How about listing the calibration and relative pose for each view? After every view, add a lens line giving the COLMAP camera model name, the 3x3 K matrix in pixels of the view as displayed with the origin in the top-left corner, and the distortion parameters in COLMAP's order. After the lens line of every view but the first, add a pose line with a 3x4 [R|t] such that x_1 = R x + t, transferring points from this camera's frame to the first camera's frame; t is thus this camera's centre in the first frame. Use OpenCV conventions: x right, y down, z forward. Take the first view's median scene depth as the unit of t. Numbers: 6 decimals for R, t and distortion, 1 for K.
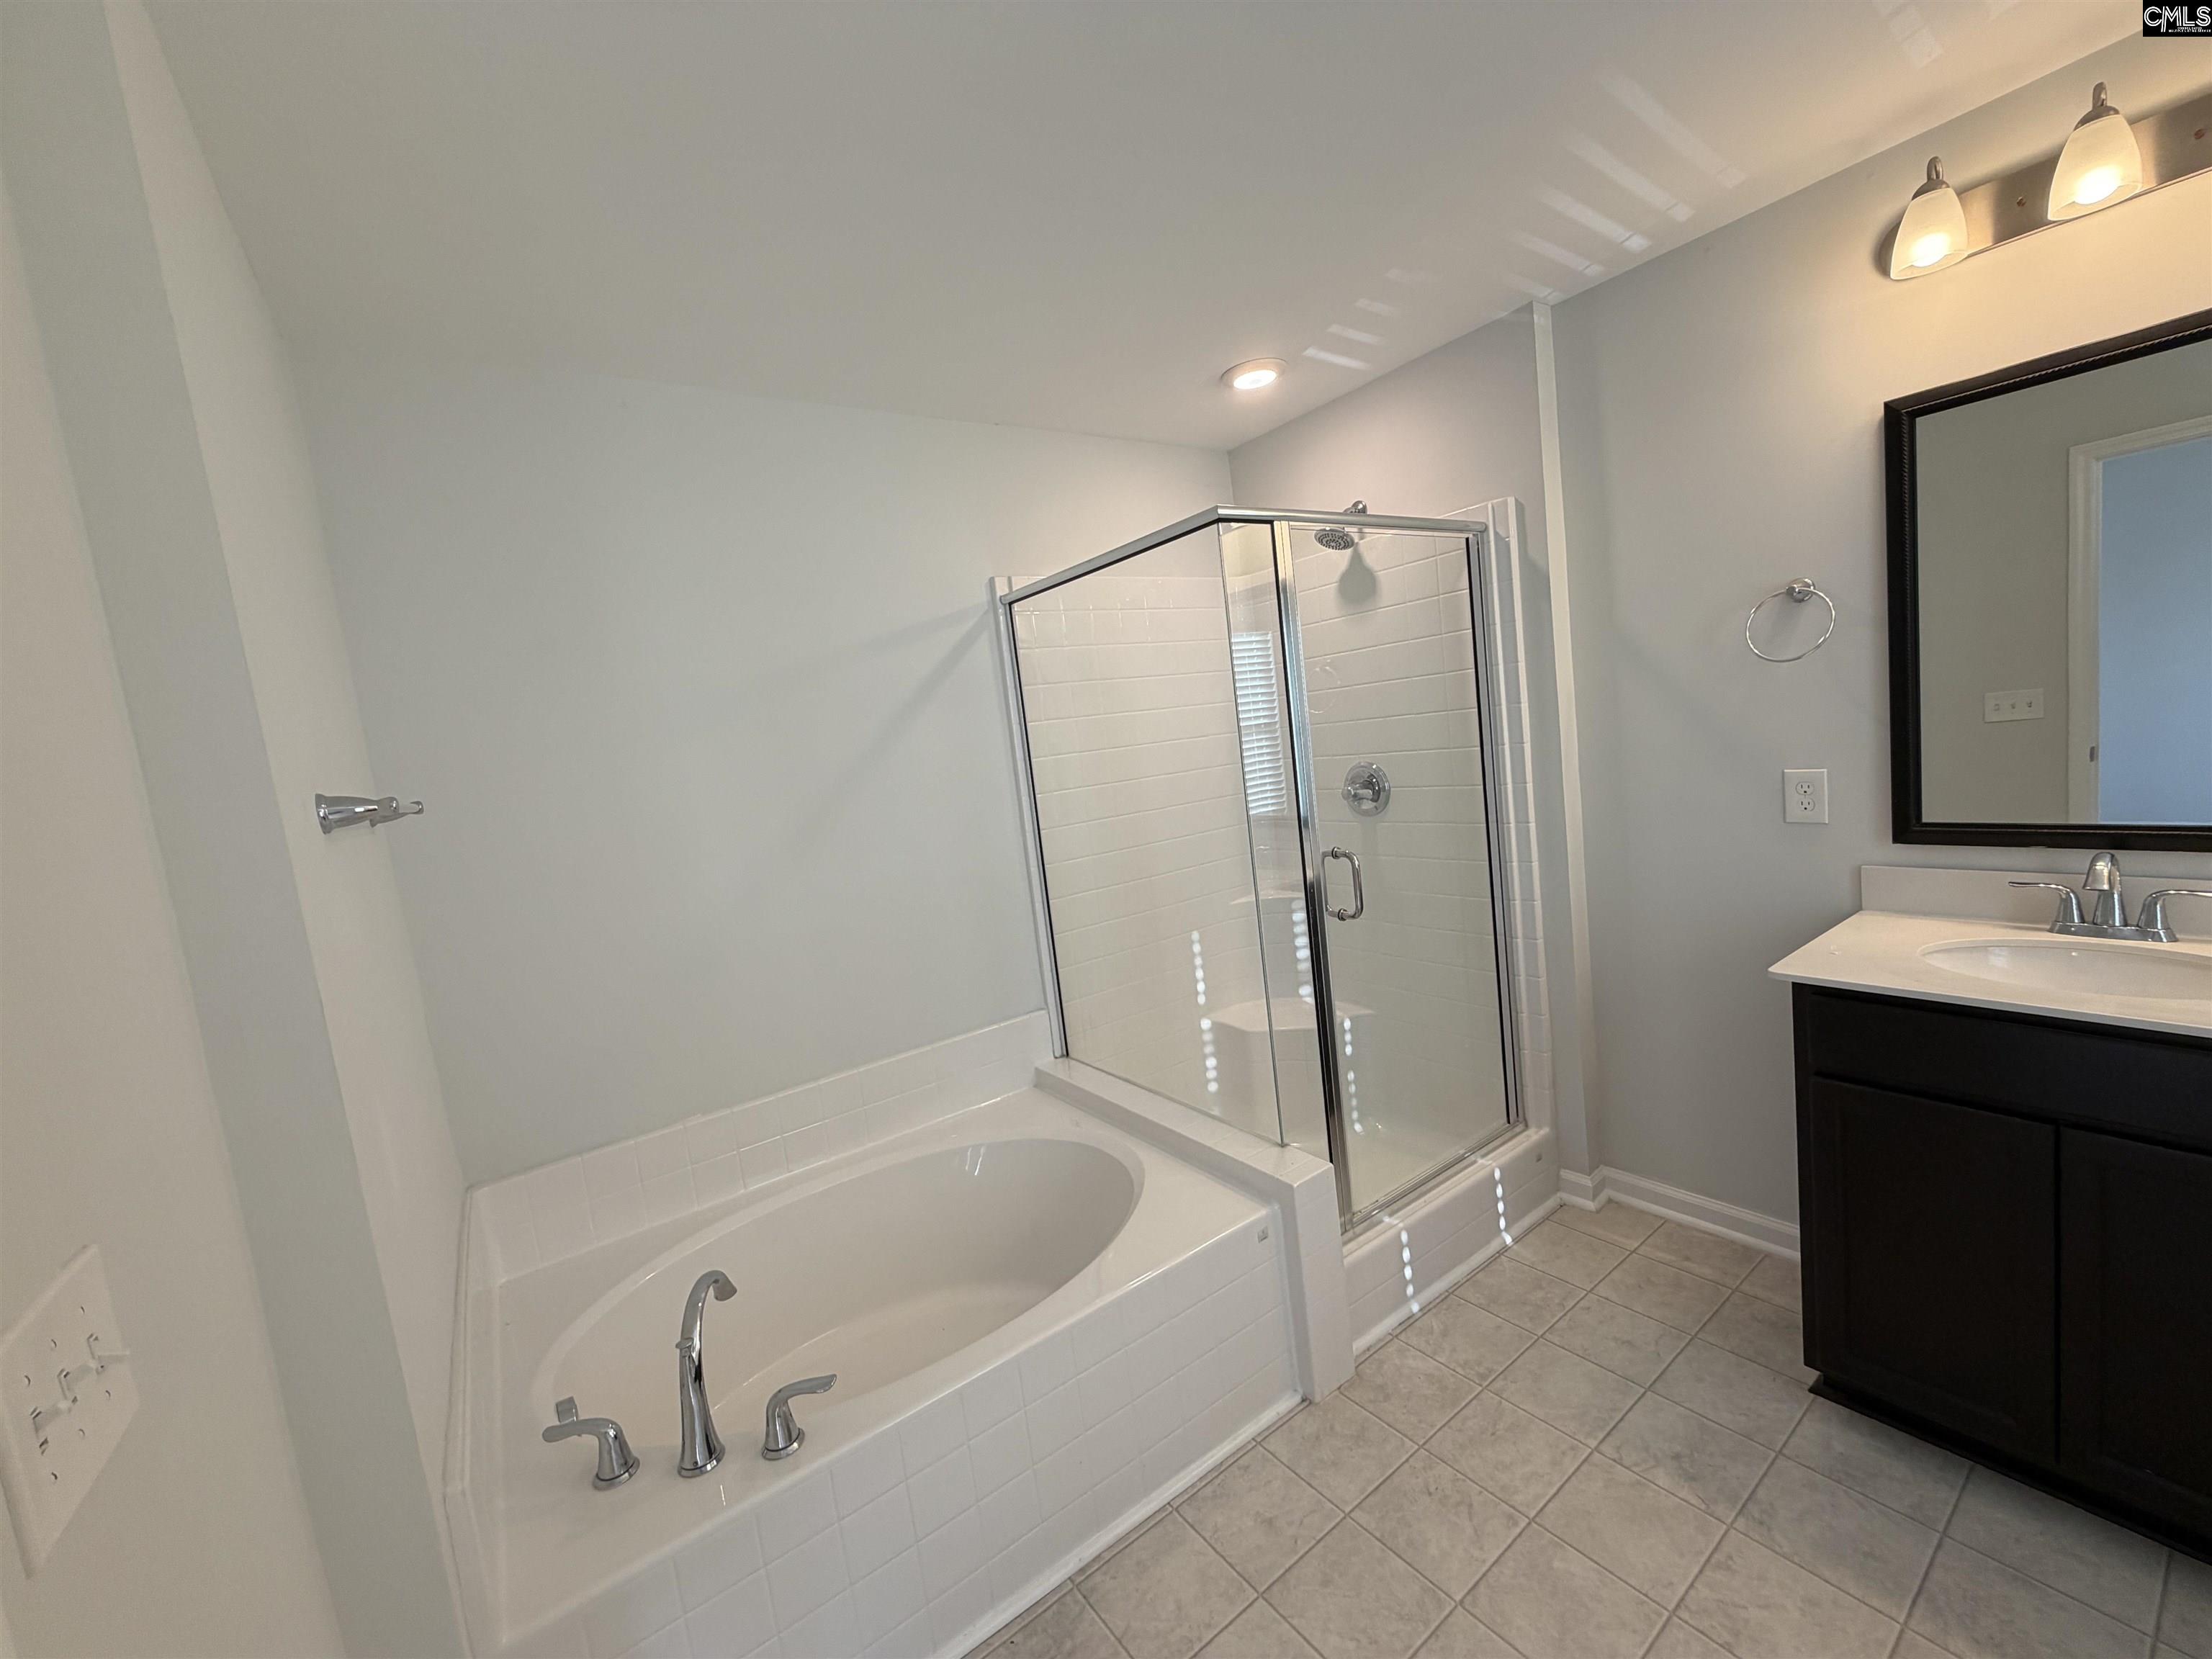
lens RADIAL K [[880.2, 0, 1098.3], [0, 880.2, 831.1], [0, 0, 1]] dist [-0.000968, 0.000575]
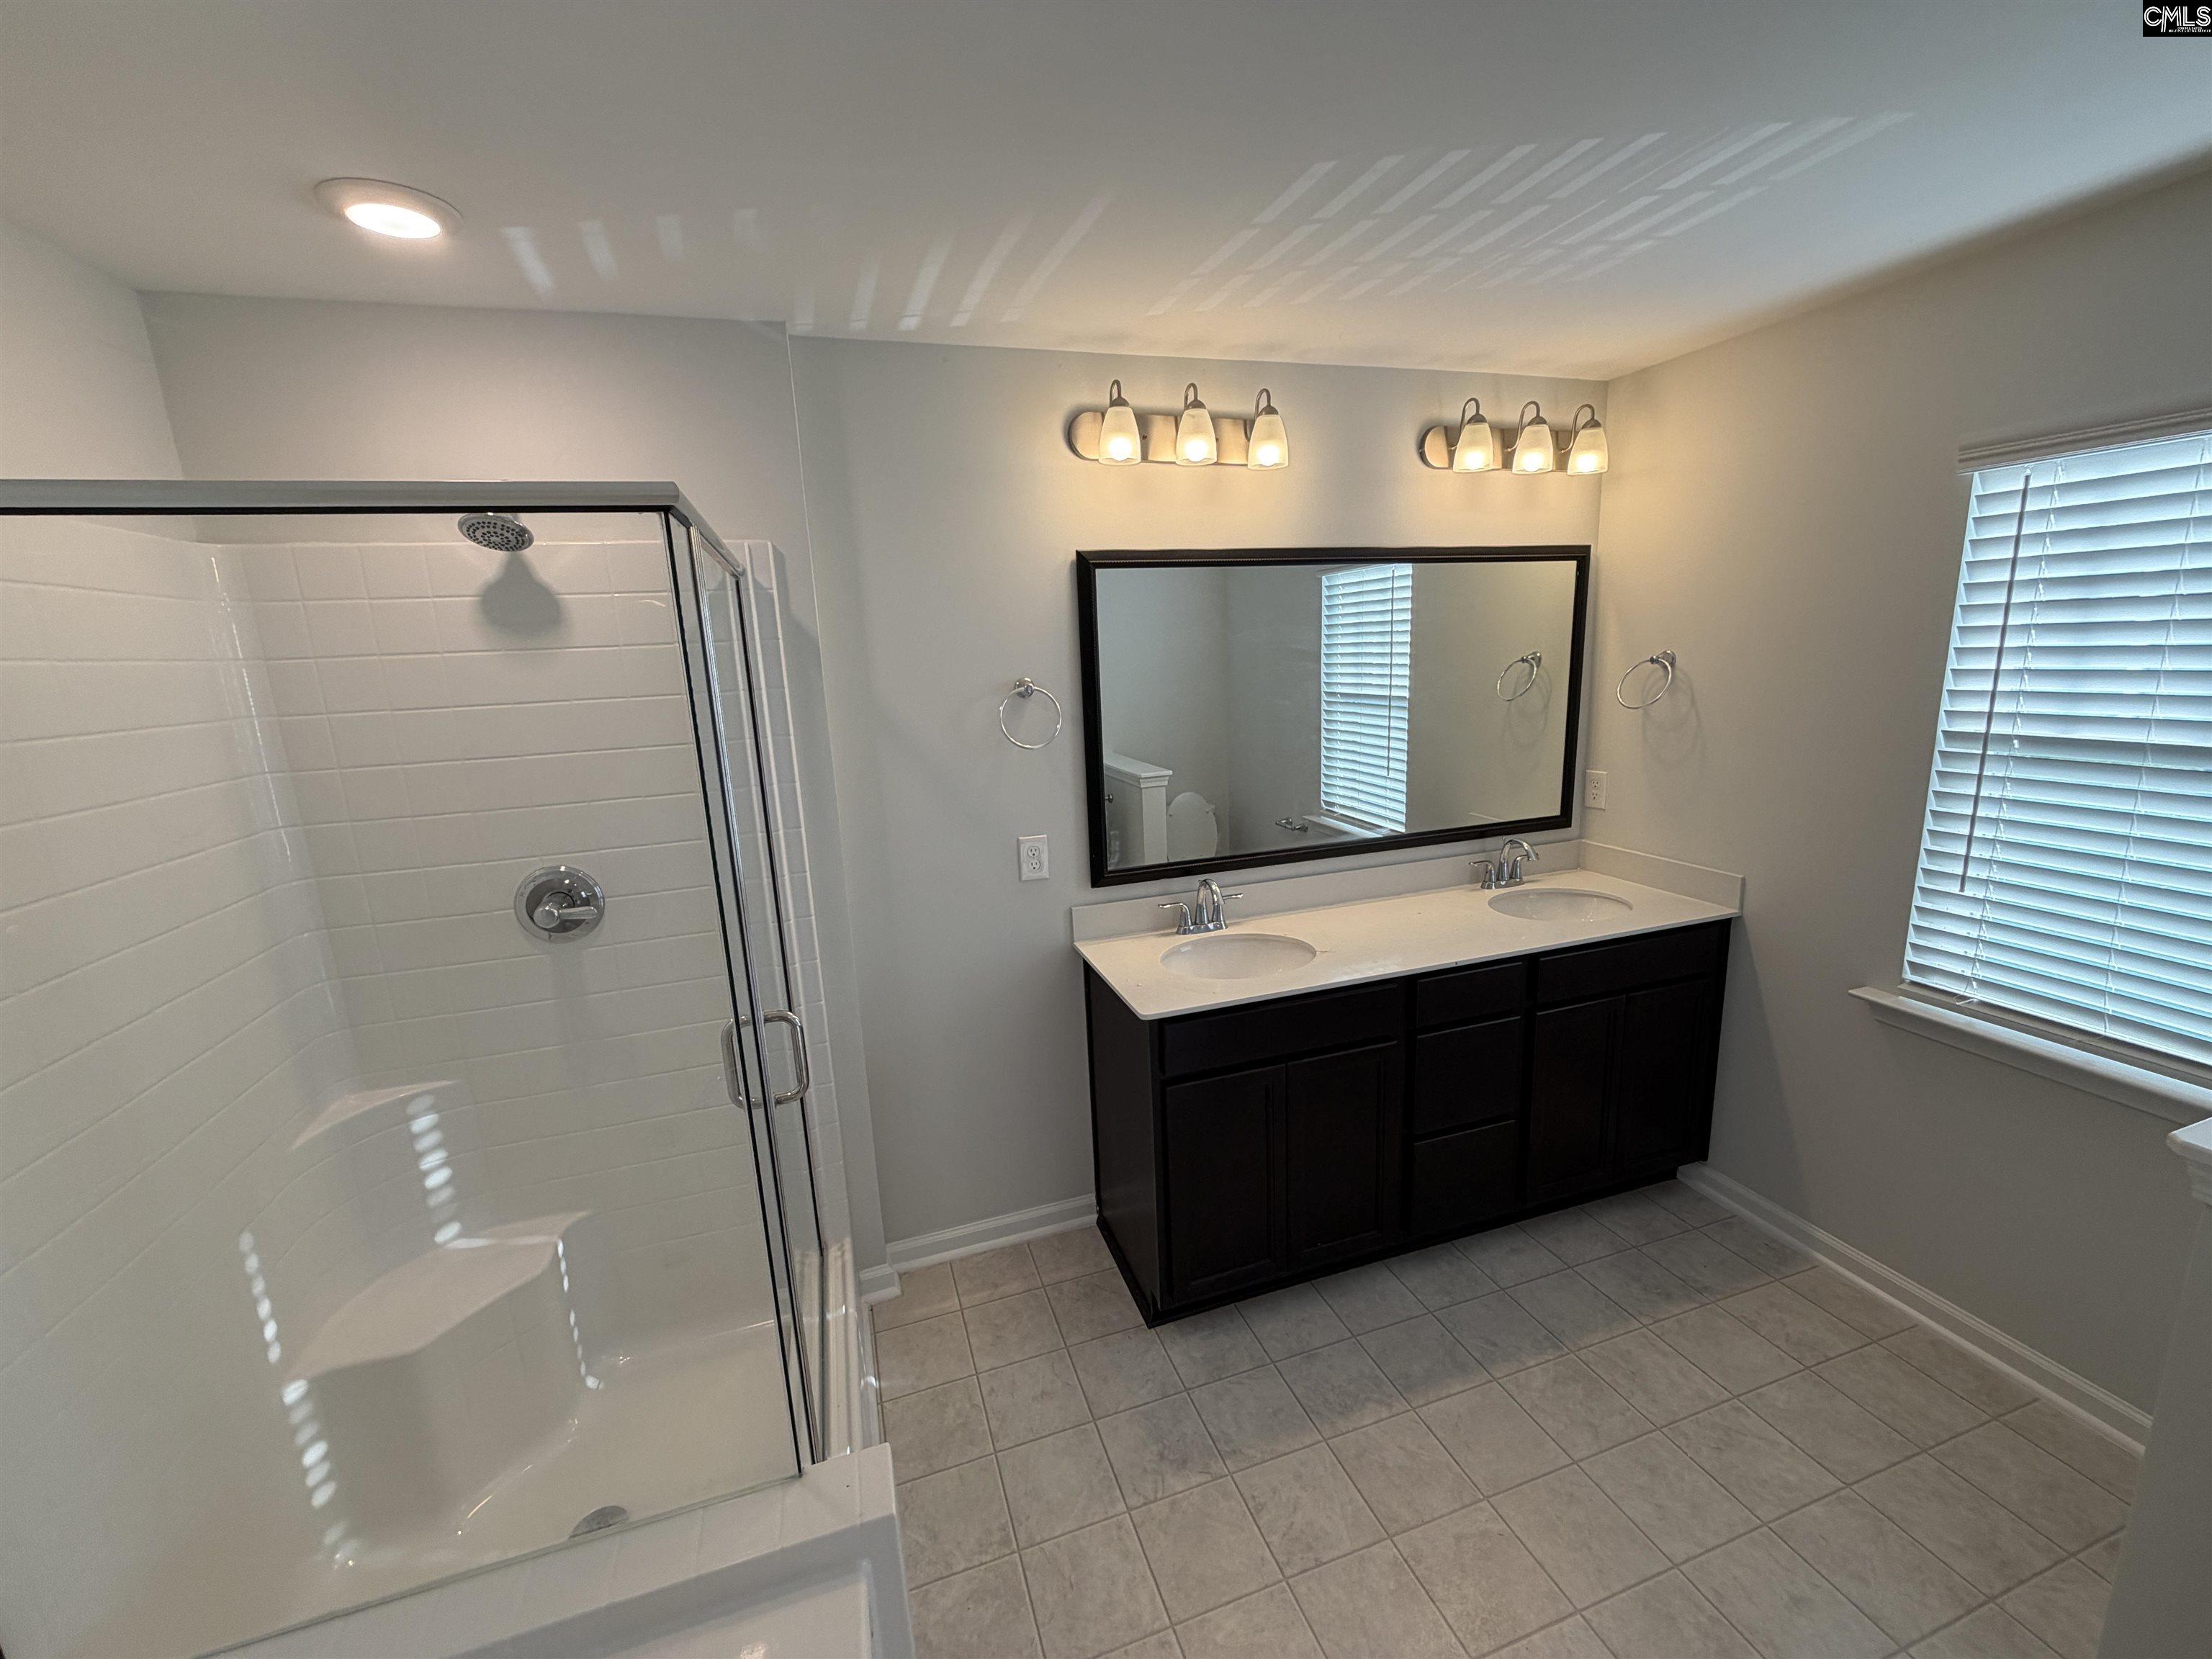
lens RADIAL K [[880.2, 0, 1106.6], [0, 880.2, 833.8], [0, 0, 1]] dist [-0.000968, 0.000575]
pose [[0.304784, -0.095256, 0.947646, -0.306968], [0.115647, 0.991325, 0.062451, -0.138782], [-0.945374, 0.090558, 0.313156, 0.538010]]
